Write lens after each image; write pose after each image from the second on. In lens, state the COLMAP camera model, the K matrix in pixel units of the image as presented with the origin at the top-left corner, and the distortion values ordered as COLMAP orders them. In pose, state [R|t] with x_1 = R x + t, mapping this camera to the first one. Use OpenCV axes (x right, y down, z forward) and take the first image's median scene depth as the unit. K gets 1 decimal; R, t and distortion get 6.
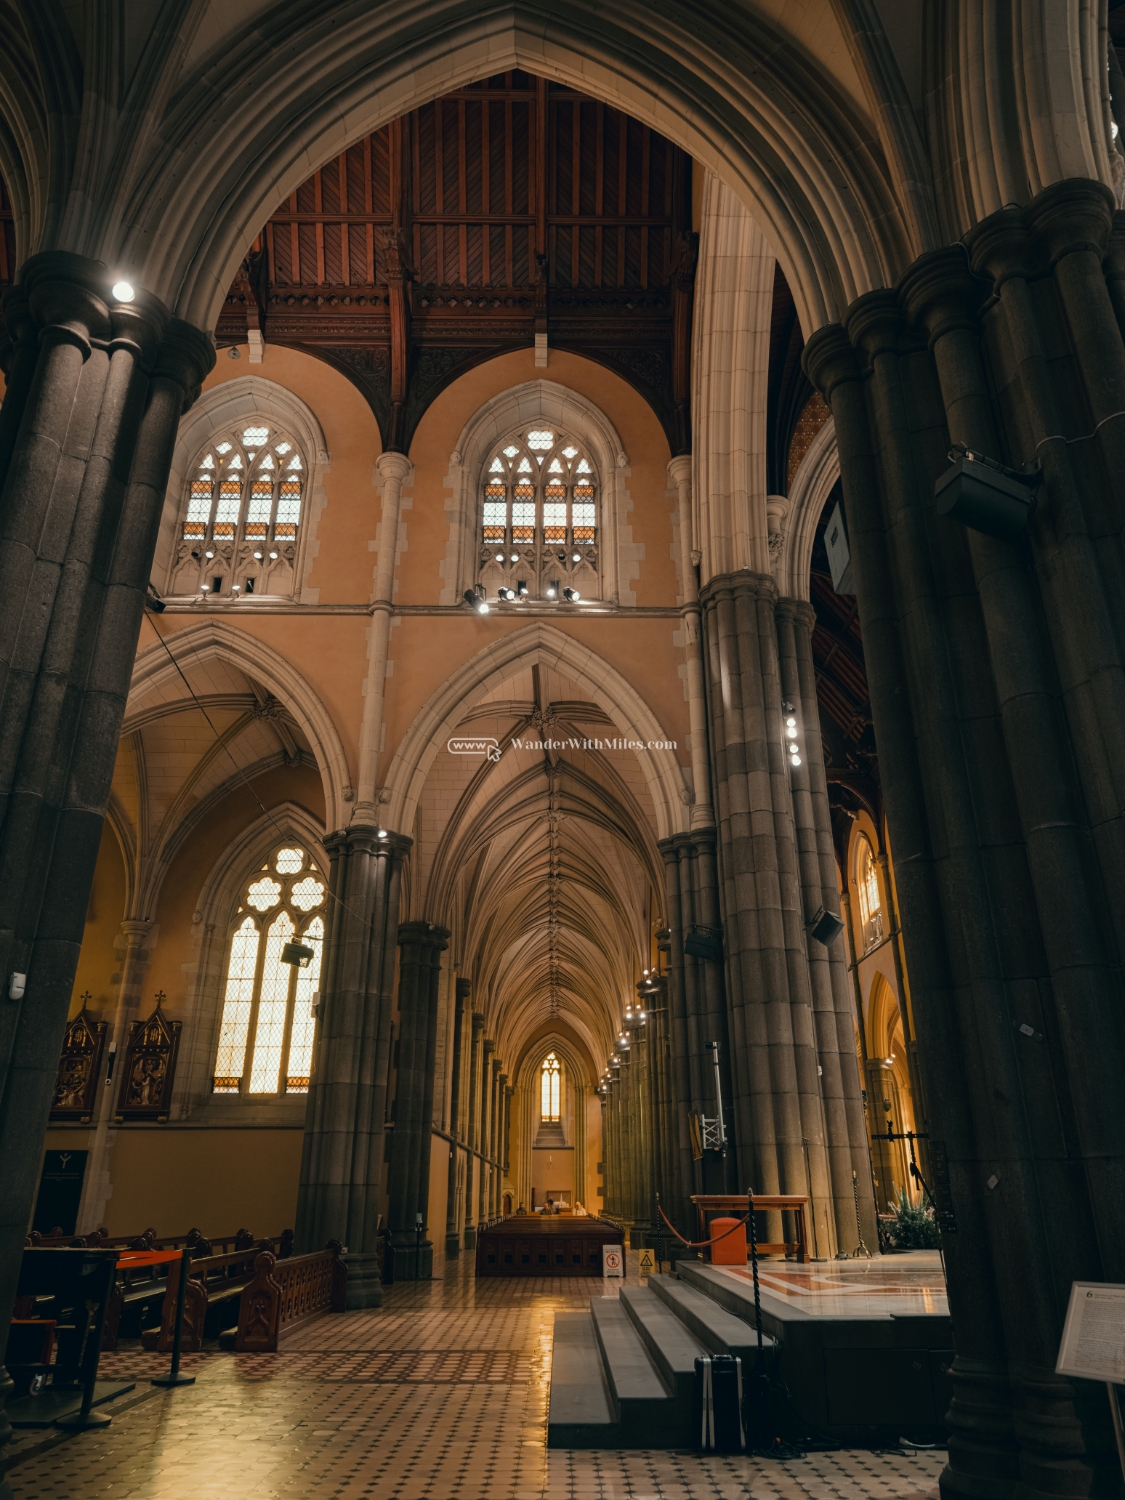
lens RADIAL K [[990.3, 0, 568.8], [0, 990.3, 756.8], [0, 0, 1]] dist [0.007439, -0.010597]
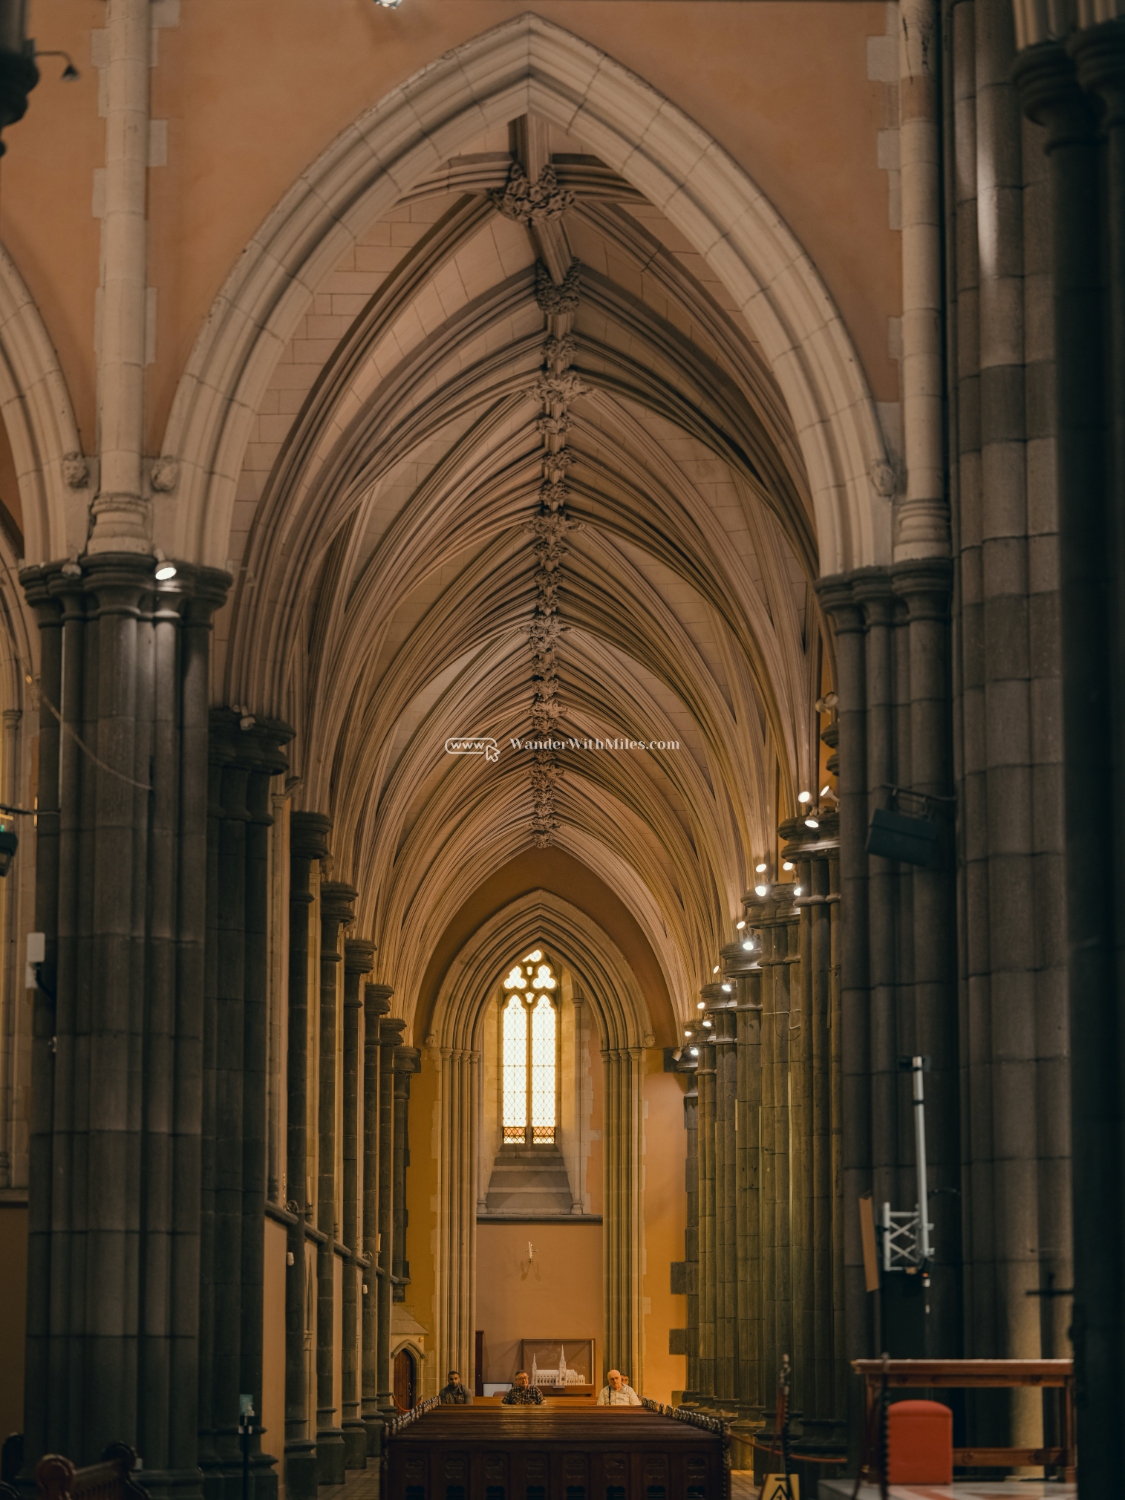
lens RADIAL K [[4033.0, 0, 561.8], [0, 4033.0, 747.4], [0, 0, 1]] dist [-0.031158, 0.000000]
pose [[0.999998, 0.001176, -0.001794, -0.013983], [-0.000657, 0.964014, 0.265852, -0.286300], [0.002042, -0.265851, 0.964012, -0.634974]]
